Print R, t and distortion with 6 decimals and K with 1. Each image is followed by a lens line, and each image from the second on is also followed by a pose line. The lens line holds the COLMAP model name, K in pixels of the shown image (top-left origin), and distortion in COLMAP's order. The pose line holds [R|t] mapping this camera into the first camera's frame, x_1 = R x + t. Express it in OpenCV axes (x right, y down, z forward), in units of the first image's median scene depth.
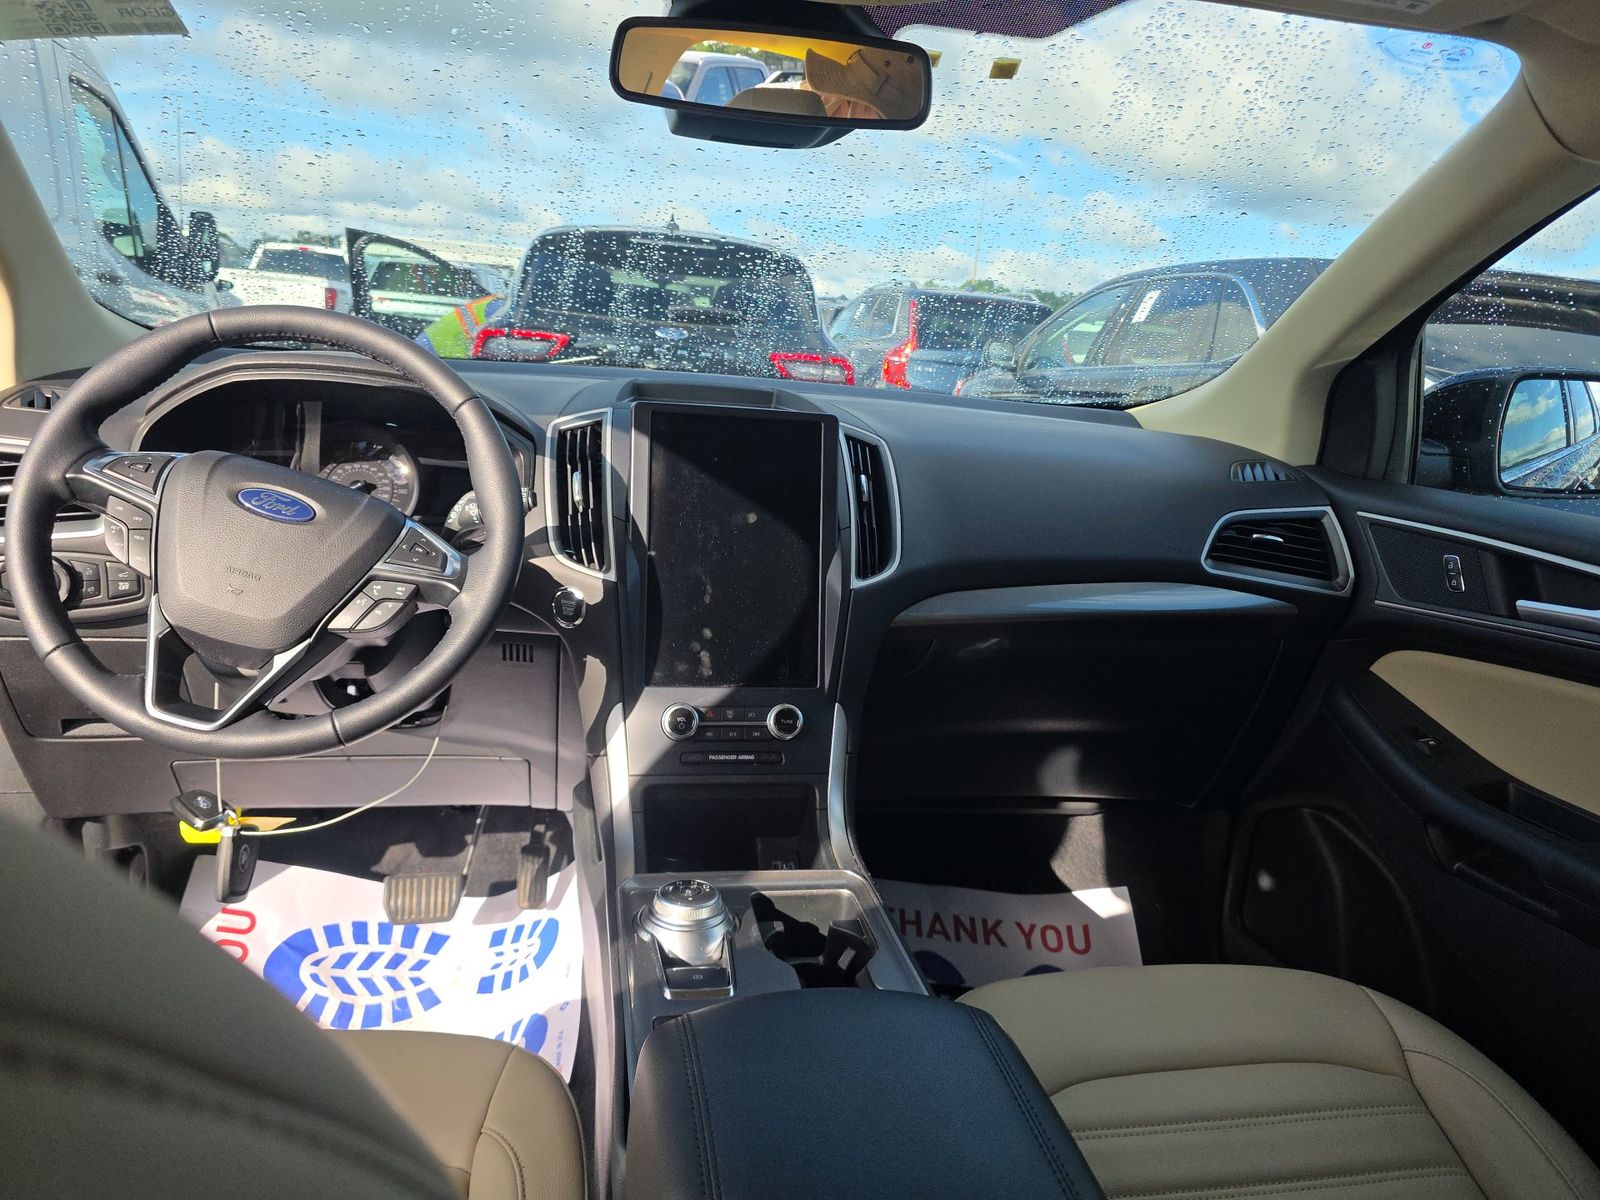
lens RADIAL K [[1072.0, 0, 800.0], [0, 1072.0, 600.0], [0, 0, 1]] dist [0.019580, -0.003316]
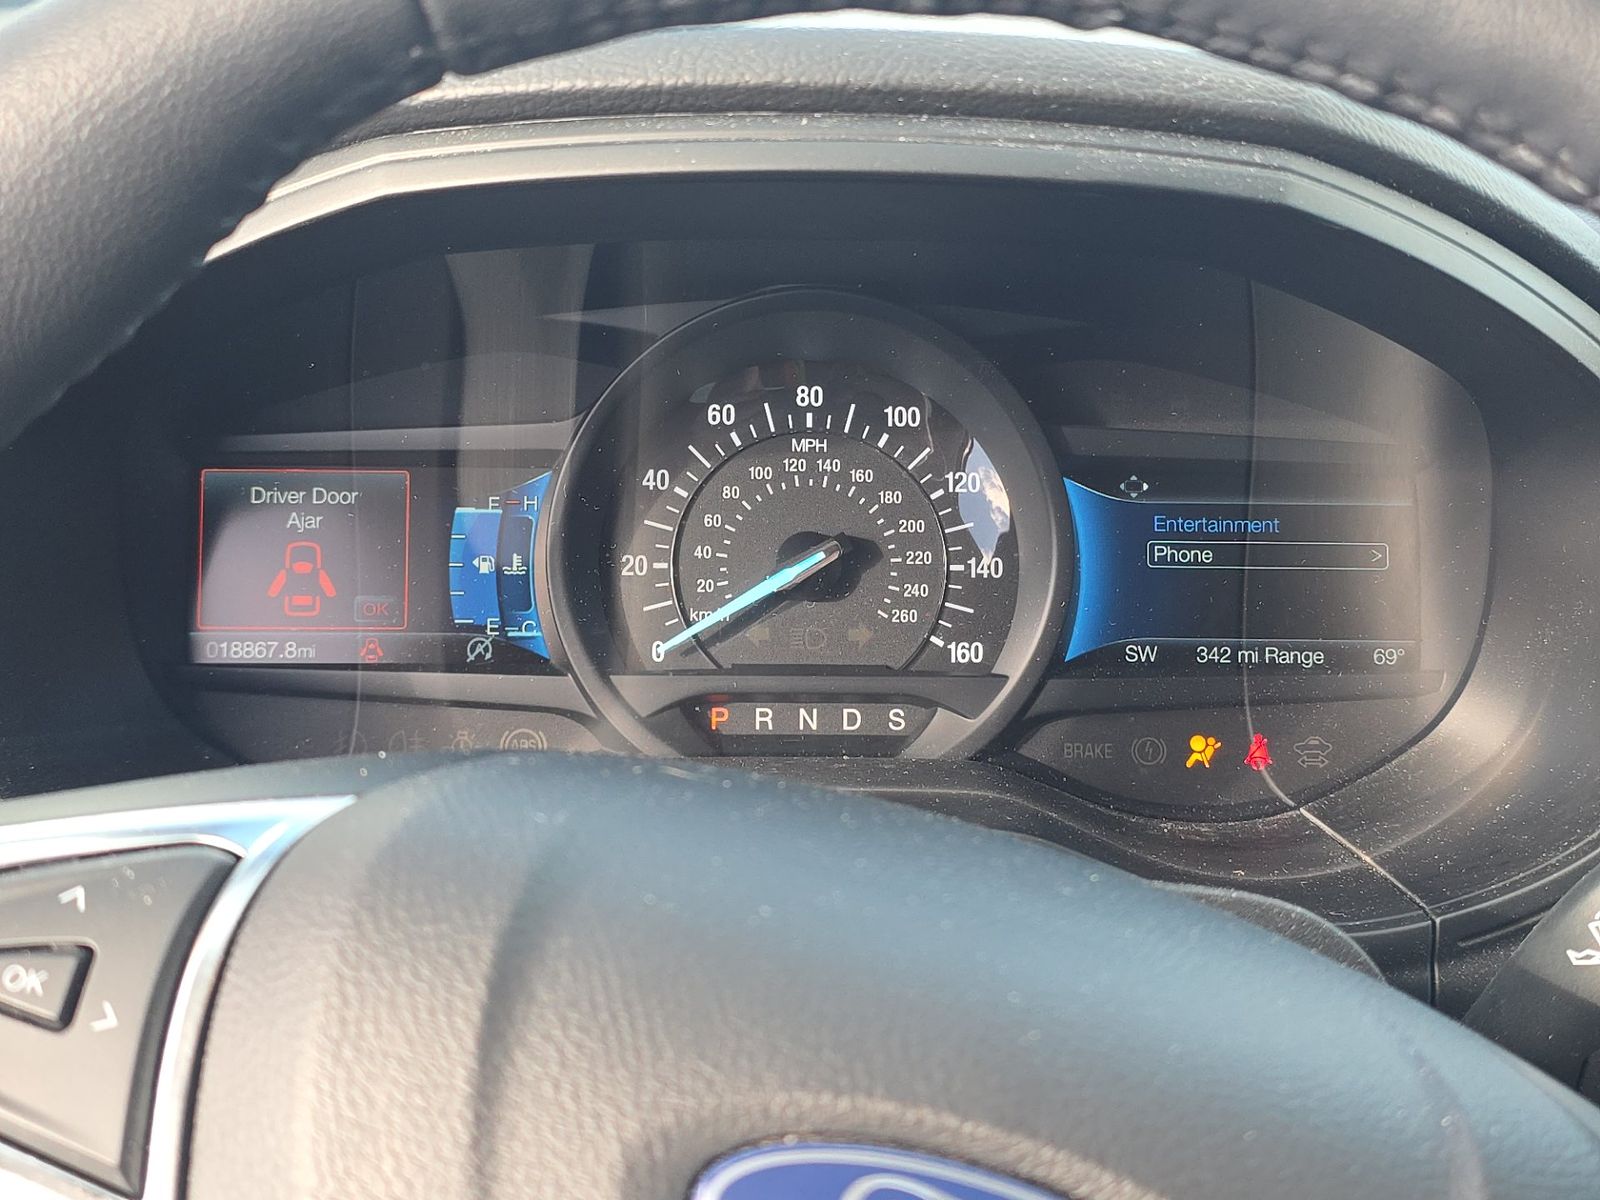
lens RADIAL K [[2088.1, 0, 778.3], [0, 2088.1, 678.3], [0, 0, 1]] dist [0.041808, -0.012658]
pose [[0.985113, 0.003356, -0.171876, -0.424075], [0.023943, 0.987387, 0.156506, -0.189422], [0.170234, -0.158291, 0.972607, 0.685741]]
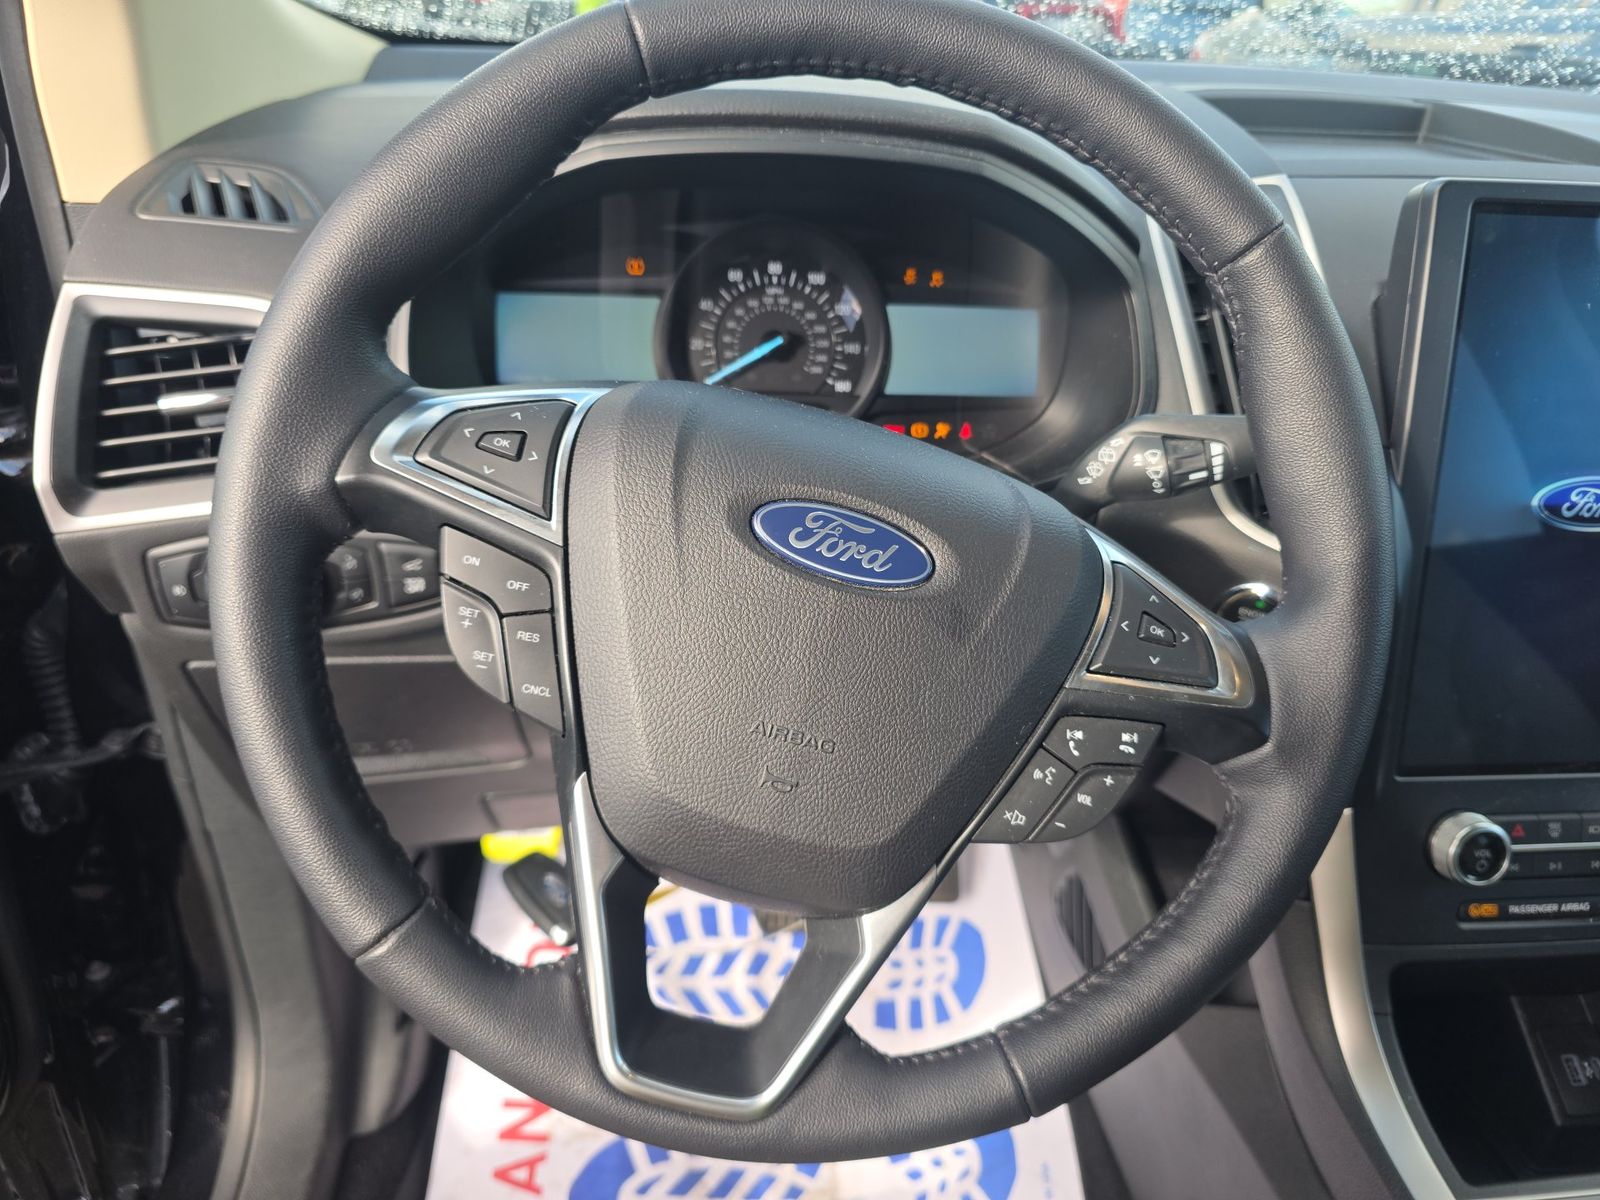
lens RADIAL K [[1072.0, 0, 800.0], [0, 1072.0, 600.0], [0, 0, 1]] dist [0.019580, -0.003316]
pose [[0.993690, 0.025663, -0.109183, -0.421726], [0.005345, 0.961530, 0.274649, -0.161121], [0.112031, -0.273499, 0.955326, 0.571281]]
